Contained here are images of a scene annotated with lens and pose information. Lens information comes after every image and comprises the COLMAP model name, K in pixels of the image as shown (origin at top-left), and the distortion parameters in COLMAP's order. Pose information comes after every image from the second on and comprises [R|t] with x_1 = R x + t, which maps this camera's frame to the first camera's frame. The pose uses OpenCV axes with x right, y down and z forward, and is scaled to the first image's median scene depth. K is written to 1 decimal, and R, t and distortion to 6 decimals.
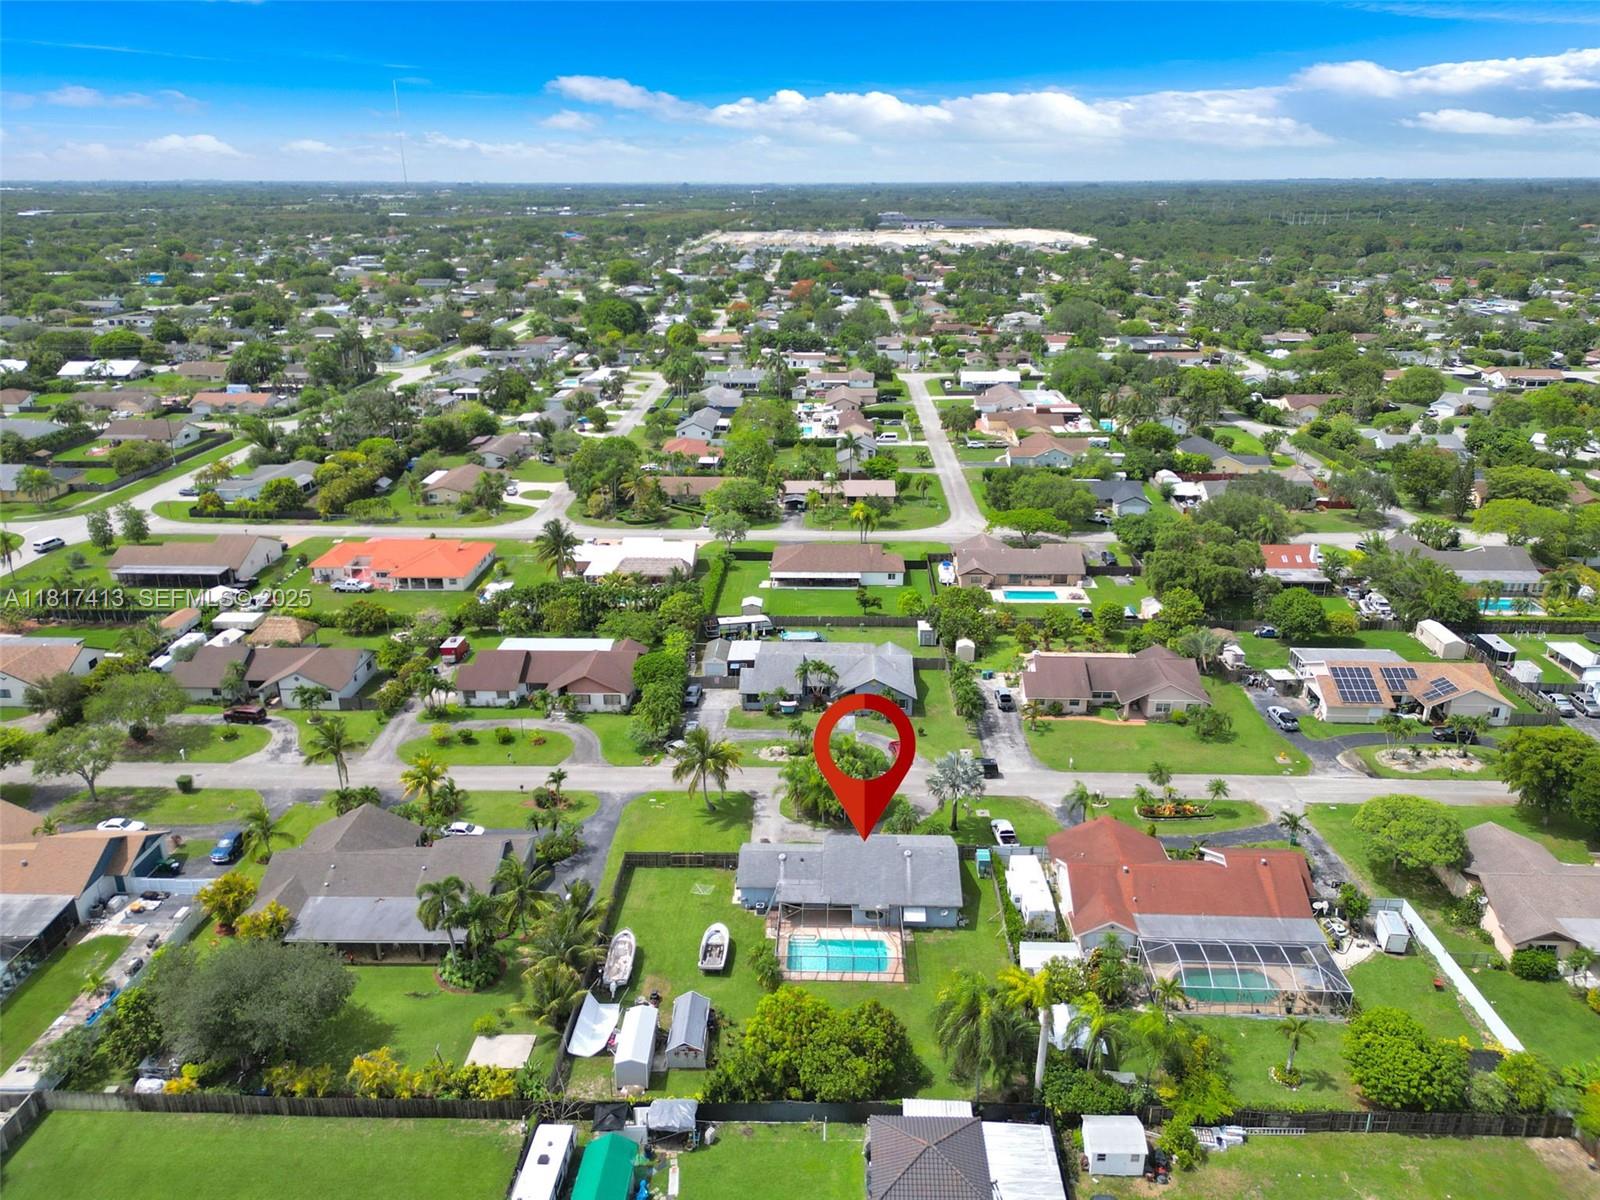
lens RADIAL K [[1134.0, 0, 807.0], [0, 1134.0, 598.1], [0, 0, 1]] dist [0.092300, -0.098025]
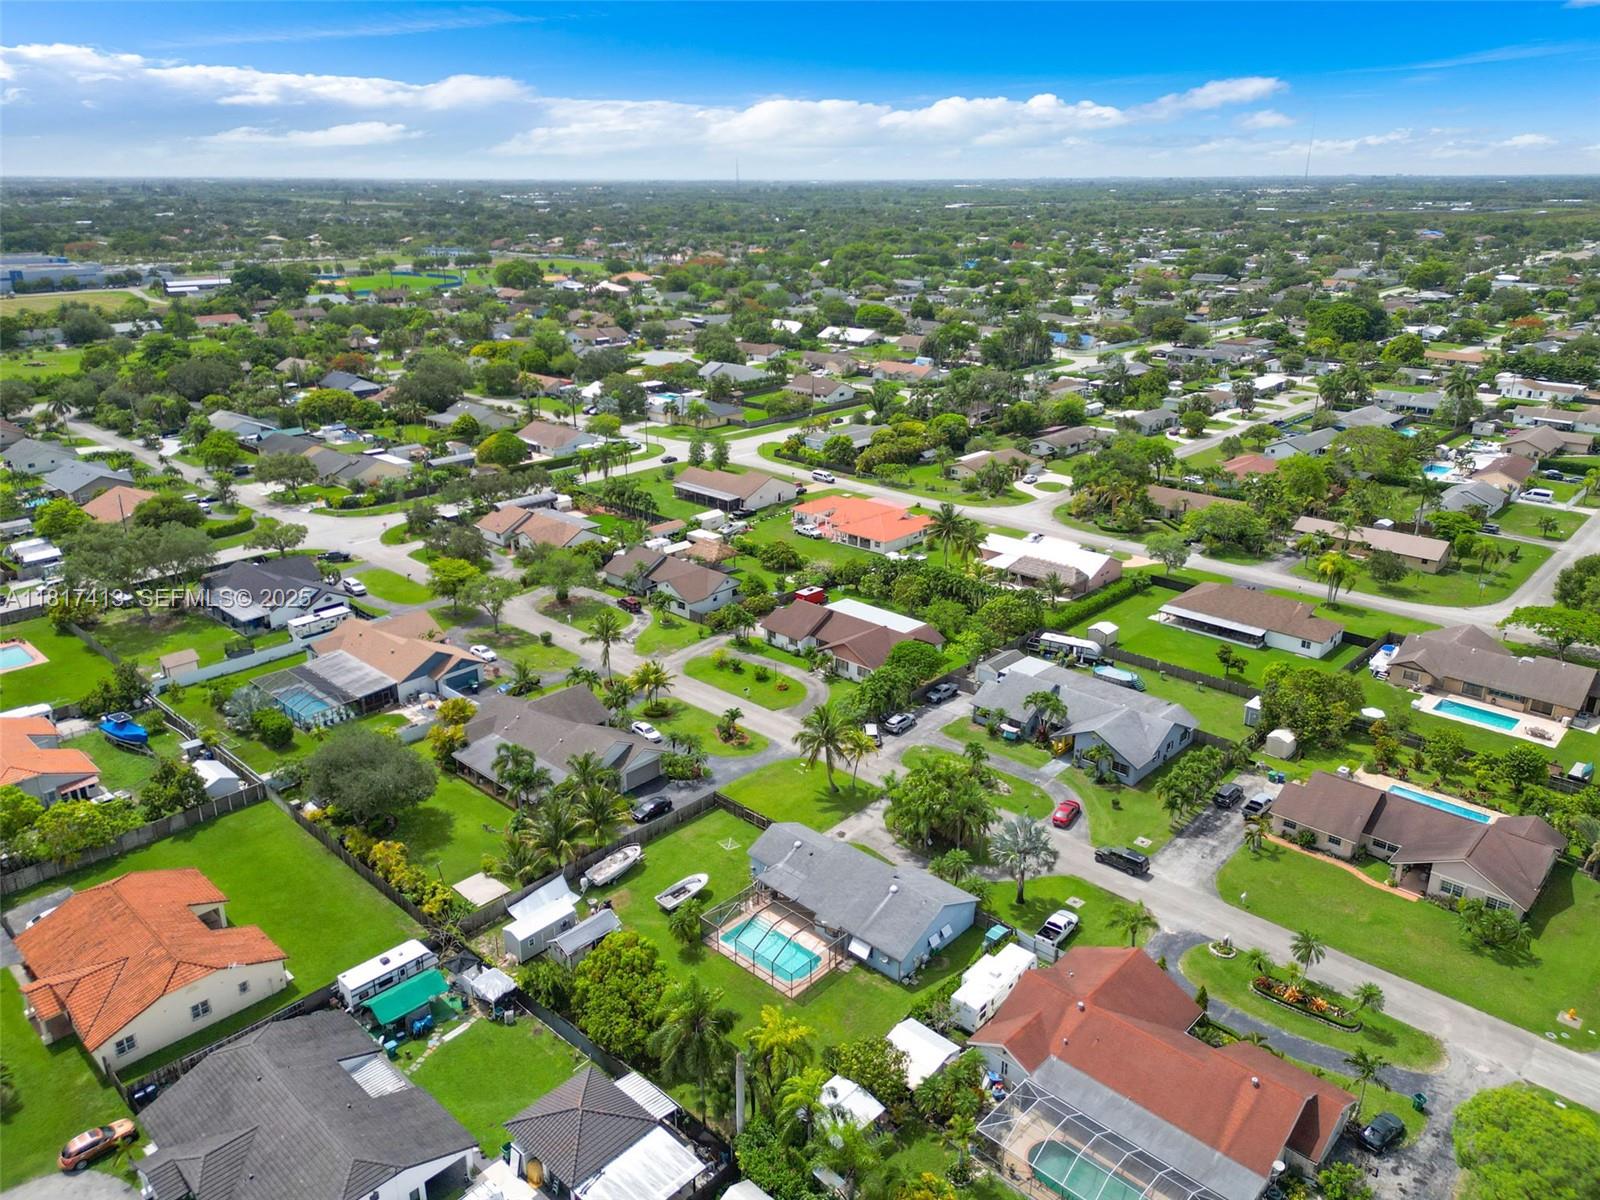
lens RADIAL K [[1140.9, 0, 794.9], [0, 1140.9, 596.3], [0, 0, 1]] dist [0.109016, -0.121435]
pose [[0.747461, 0.229615, -0.623361, 0.387316], [-0.229549, 0.969837, 0.081992, -0.045713], [0.623385, 0.081806, 0.777624, 0.138031]]
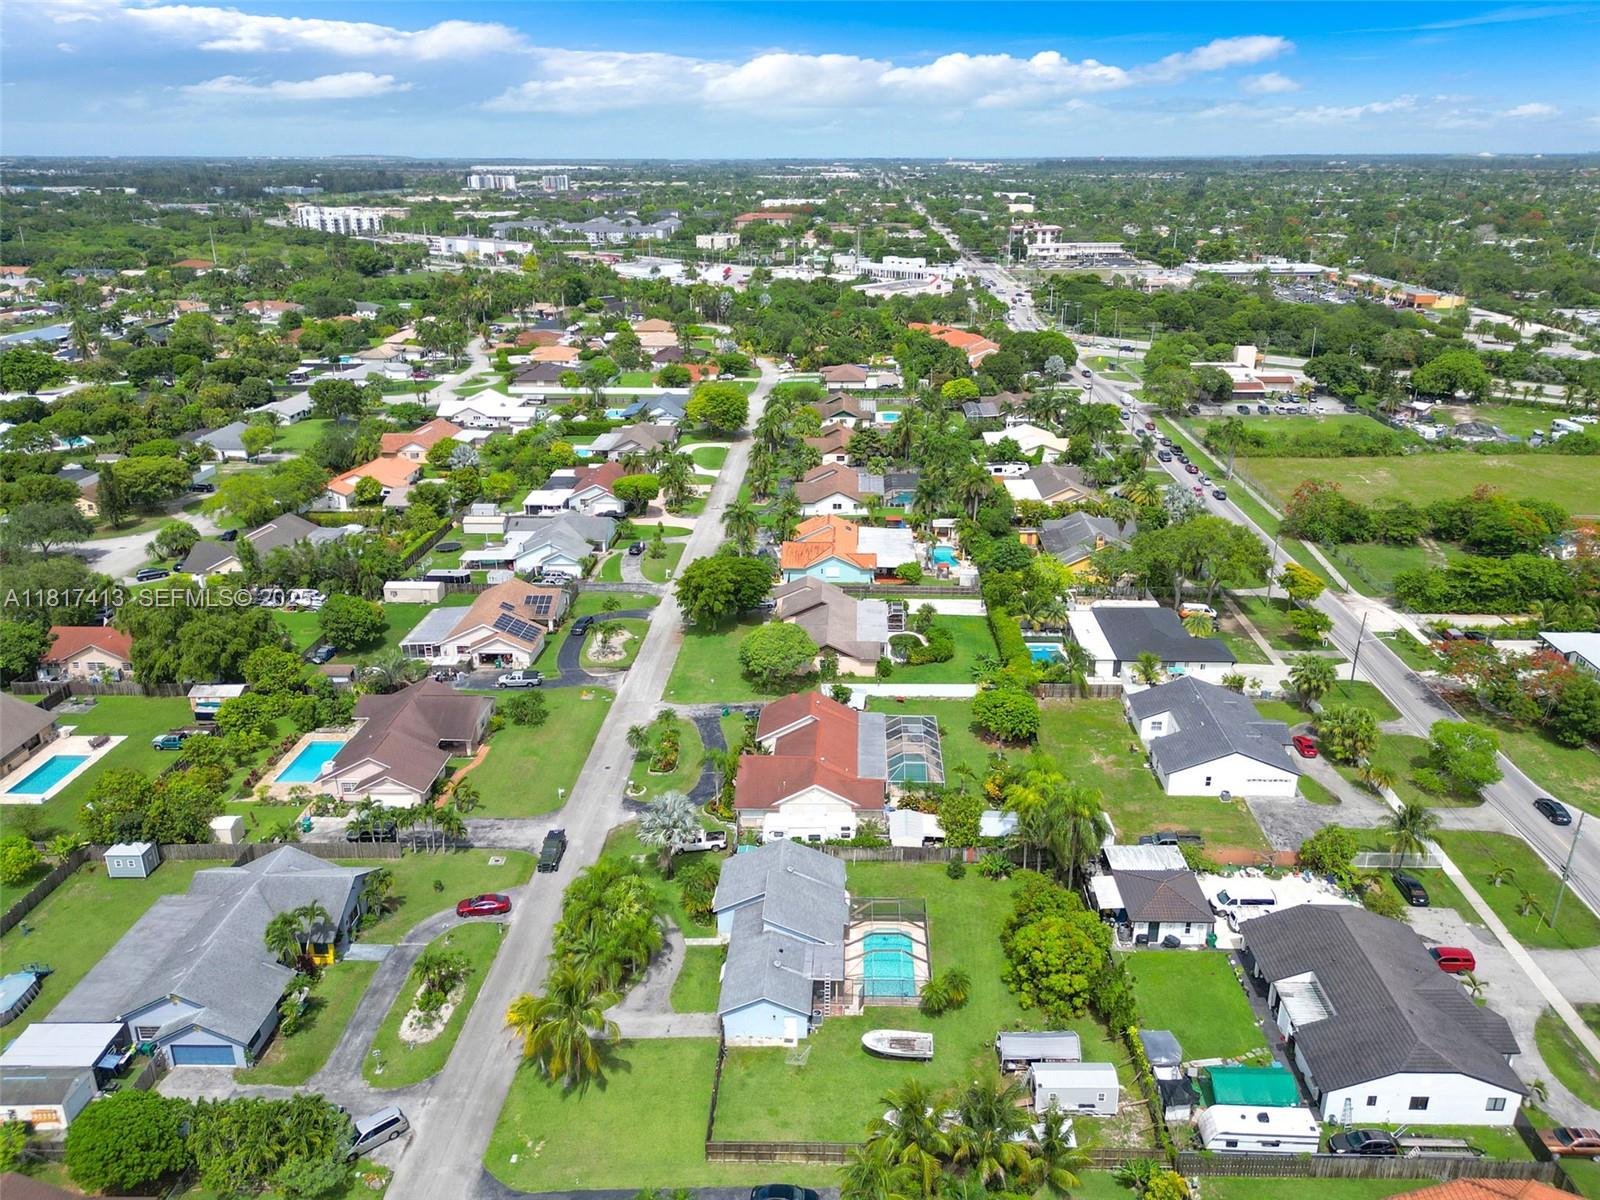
lens RADIAL K [[1141.0, 0, 841.6], [0, 1141.0, 632.5], [0, 0, 1]] dist [0.100859, -0.100402]
pose [[-0.013638, -0.383277, 0.923533, -0.501893], [0.347627, 0.864187, 0.363781, -0.196907], [-0.937534, 0.326006, 0.121452, 0.537202]]
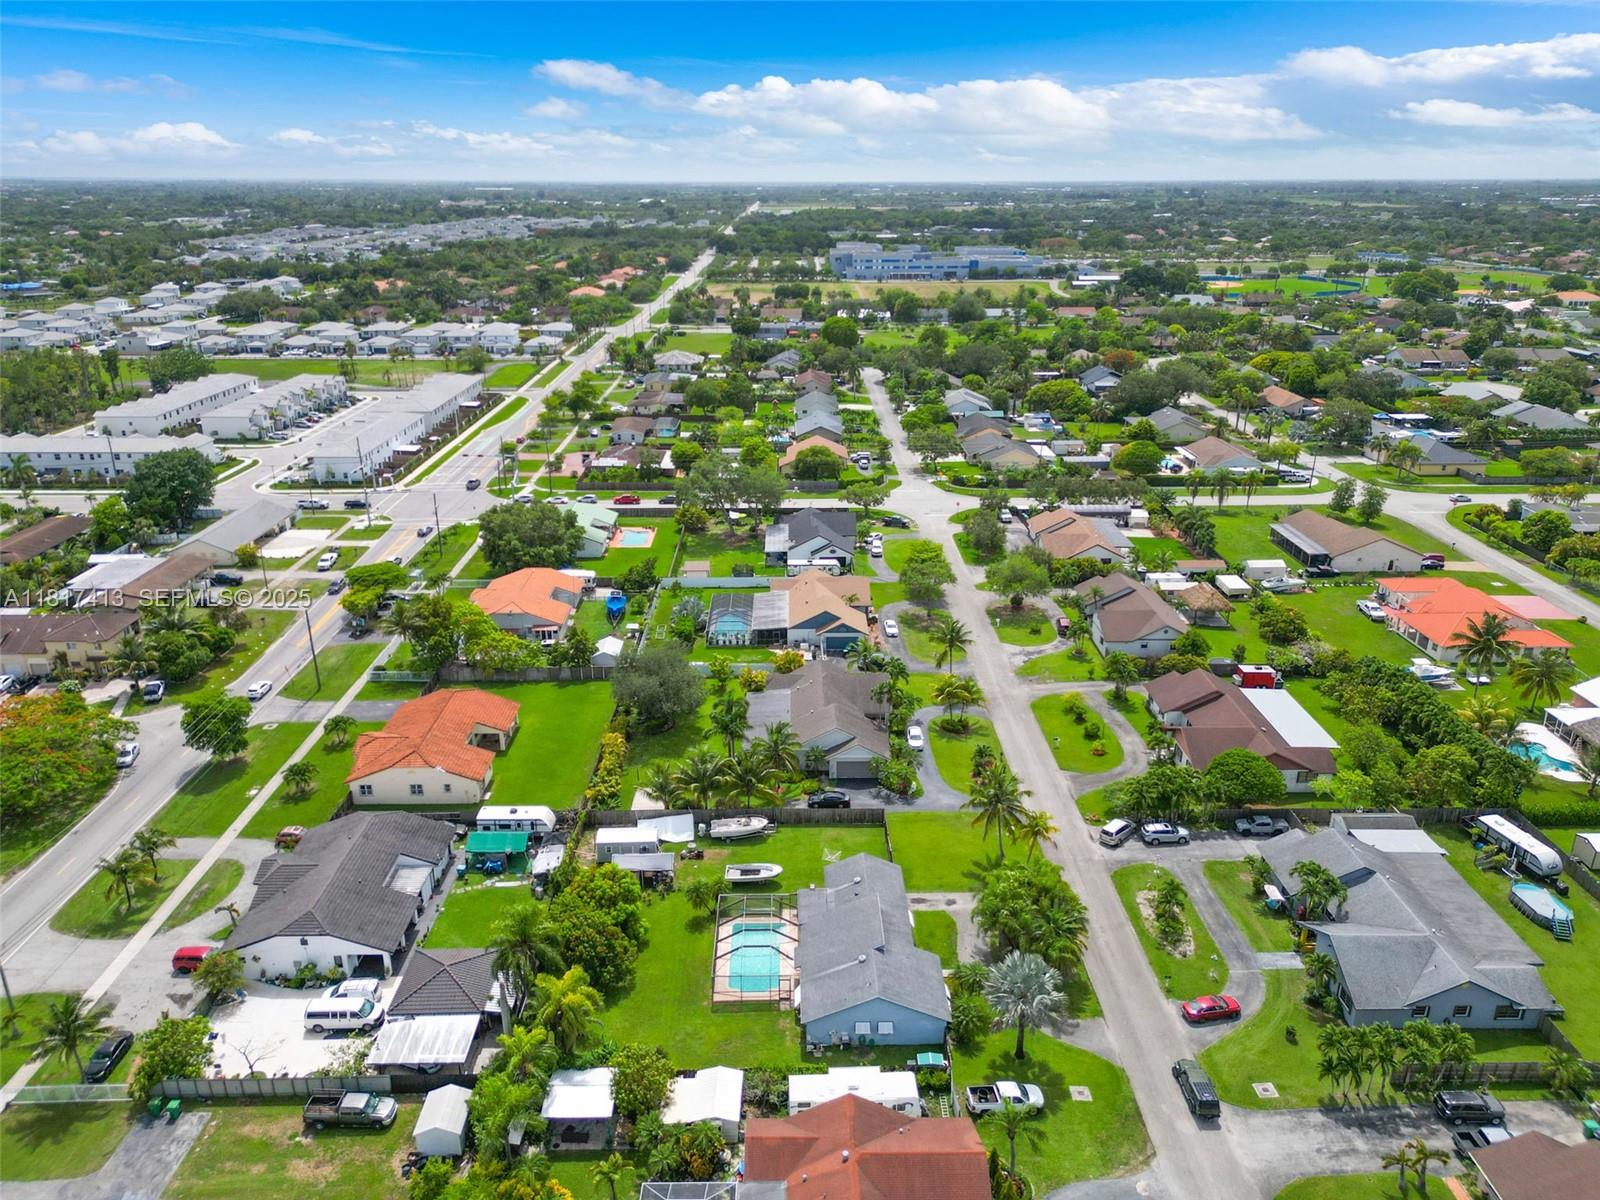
lens RADIAL K [[1118.1, 0, 797.4], [0, 1118.1, 615.6], [0, 0, 1]] dist [0.089946, -0.091115]
pose [[0.038190, 0.363779, -0.930702, 0.539588], [-0.344796, 0.878978, 0.329414, -0.181799], [0.937900, 0.308322, 0.158998, 0.512725]]
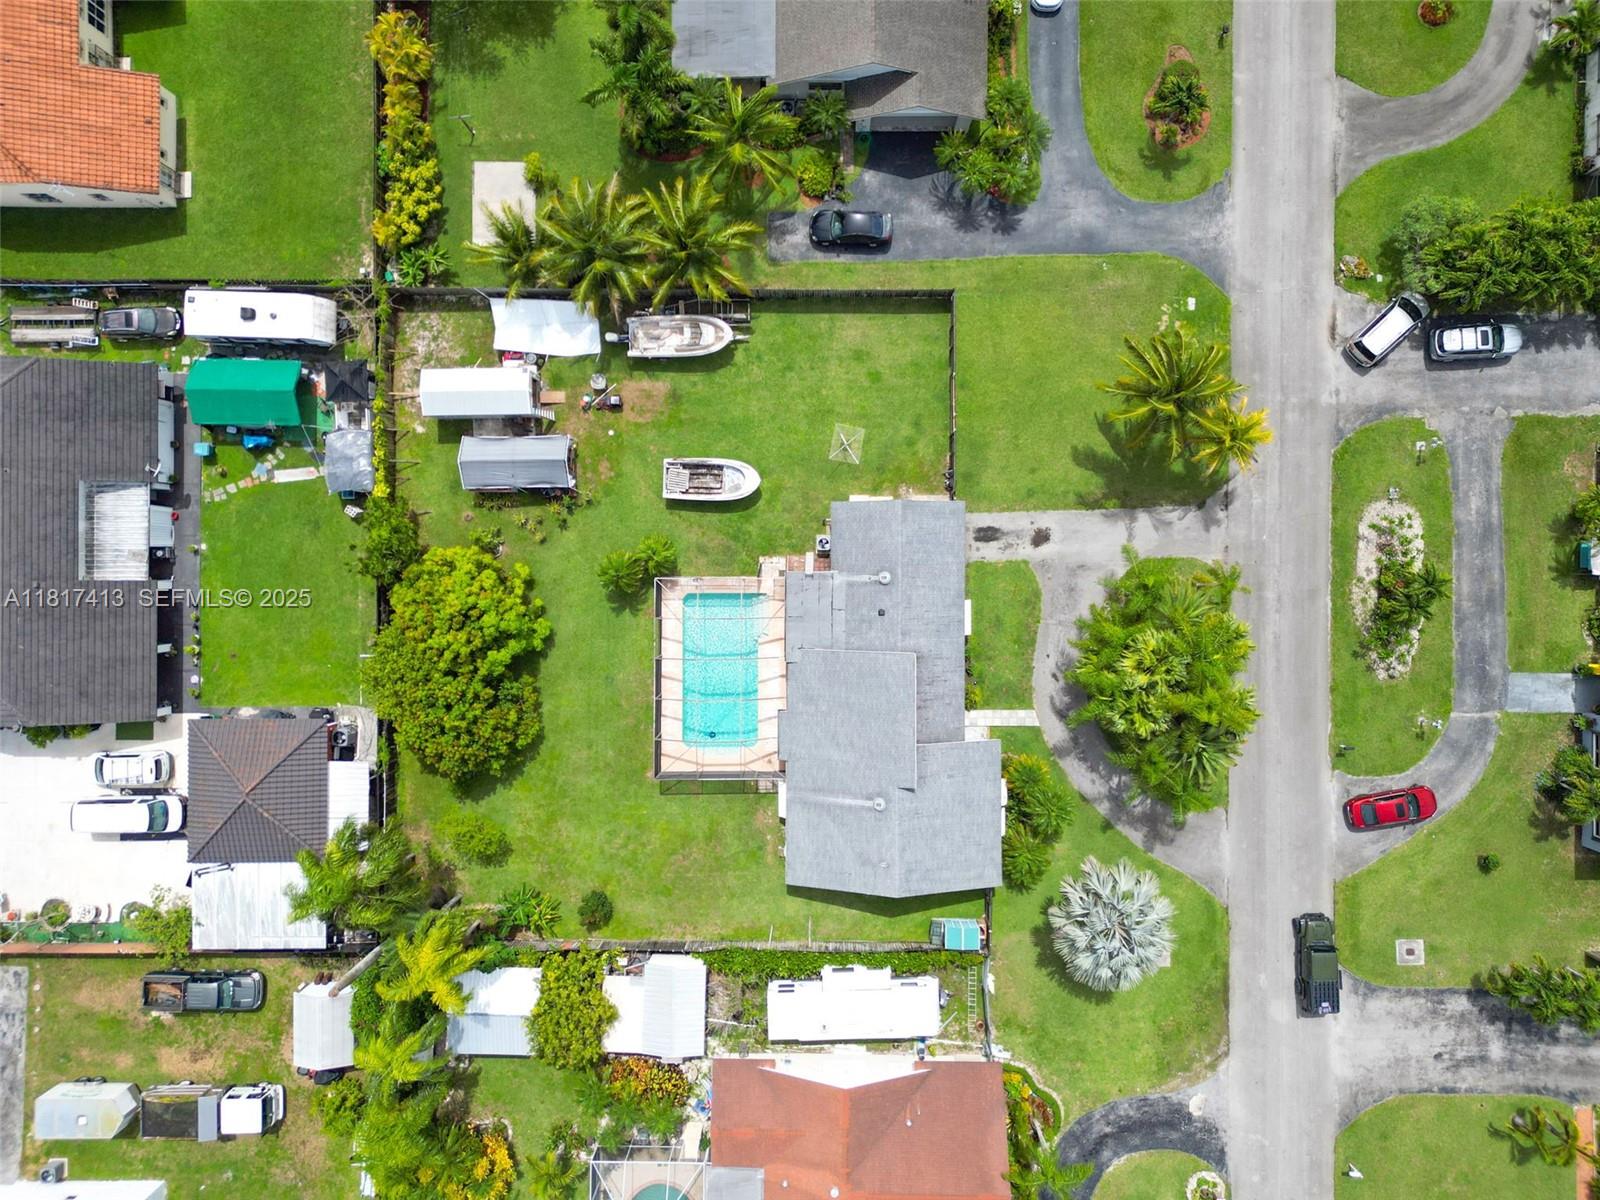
lens RADIAL K [[1134.0, 0, 807.0], [0, 1134.0, 598.1], [0, 0, 1]] dist [0.092300, -0.098025]
pose [[0.026686, 0.999610, -0.008228, -0.004178], [-0.327722, 0.016524, 0.944630, -0.200332], [0.944397, -0.022512, 0.328035, 0.544521]]
